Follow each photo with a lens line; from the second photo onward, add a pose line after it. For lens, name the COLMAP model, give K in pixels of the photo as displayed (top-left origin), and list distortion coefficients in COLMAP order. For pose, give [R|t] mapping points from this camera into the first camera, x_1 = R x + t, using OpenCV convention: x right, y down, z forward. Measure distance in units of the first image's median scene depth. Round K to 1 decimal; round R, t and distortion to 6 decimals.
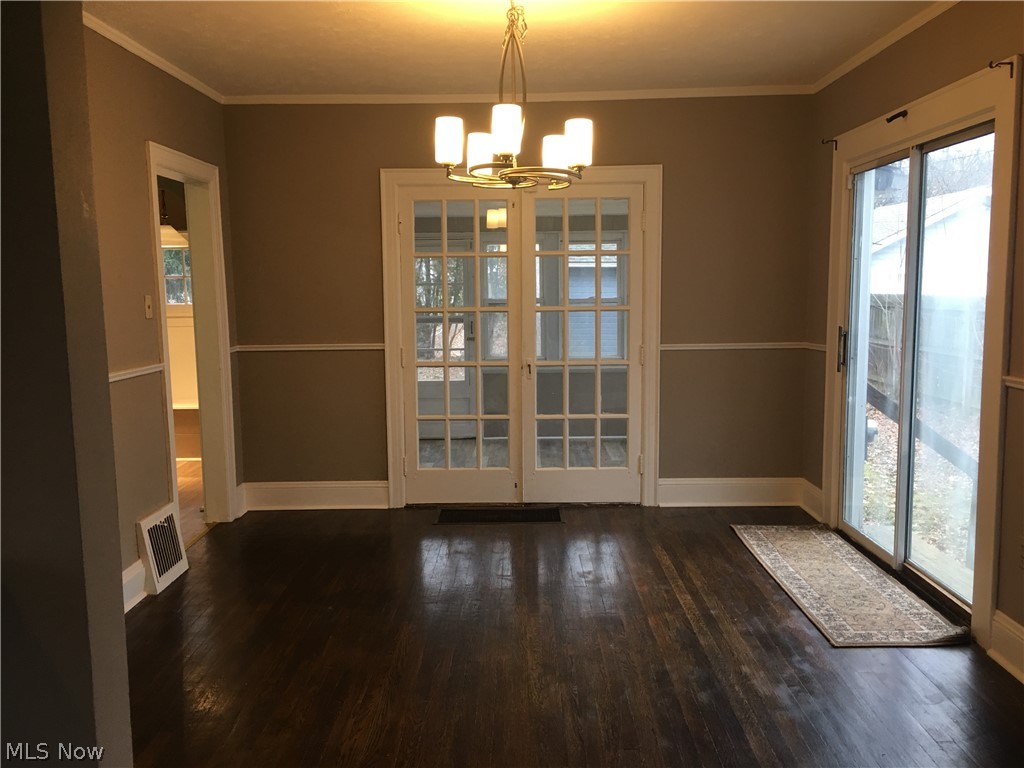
lens RADIAL K [[873.9, 0, 514.7], [0, 873.9, 391.5], [0, 0, 1]] dist [0.080052, -0.121578]
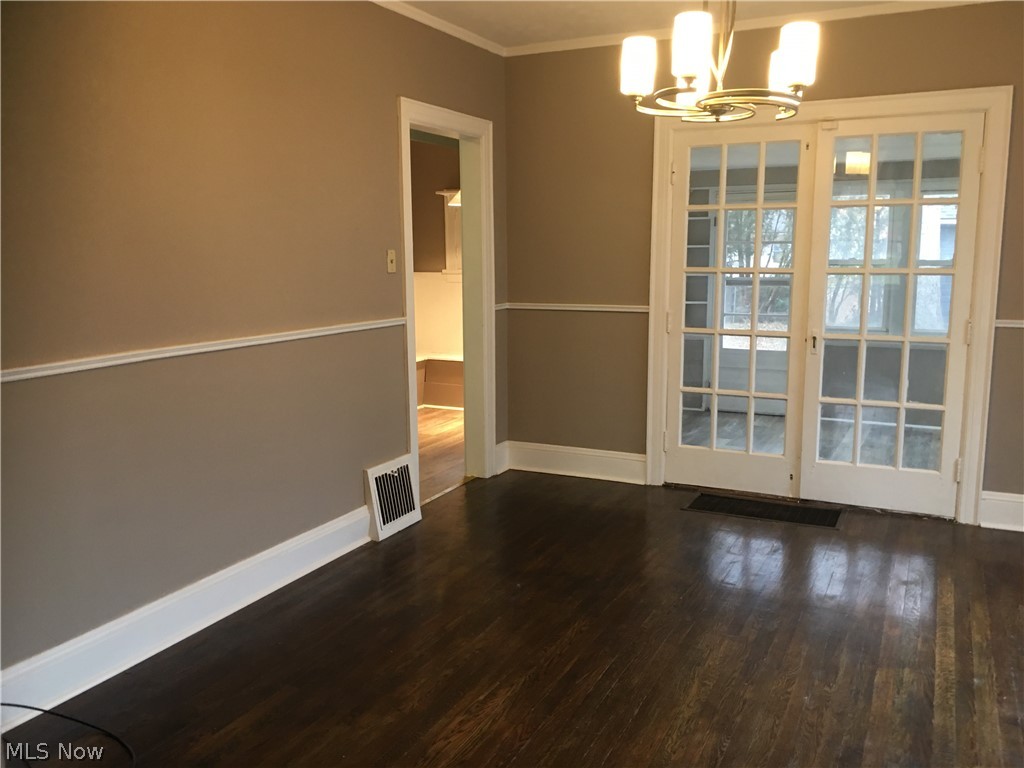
lens RADIAL K [[873.9, 0, 515.9], [0, 873.9, 377.9], [0, 0, 1]] dist [0.080052, -0.121578]
pose [[0.901300, 0.072035, -0.427165, 0.124940], [-0.059668, 0.997322, 0.042287, -0.010194], [0.429067, -0.012625, 0.903184, 0.112597]]
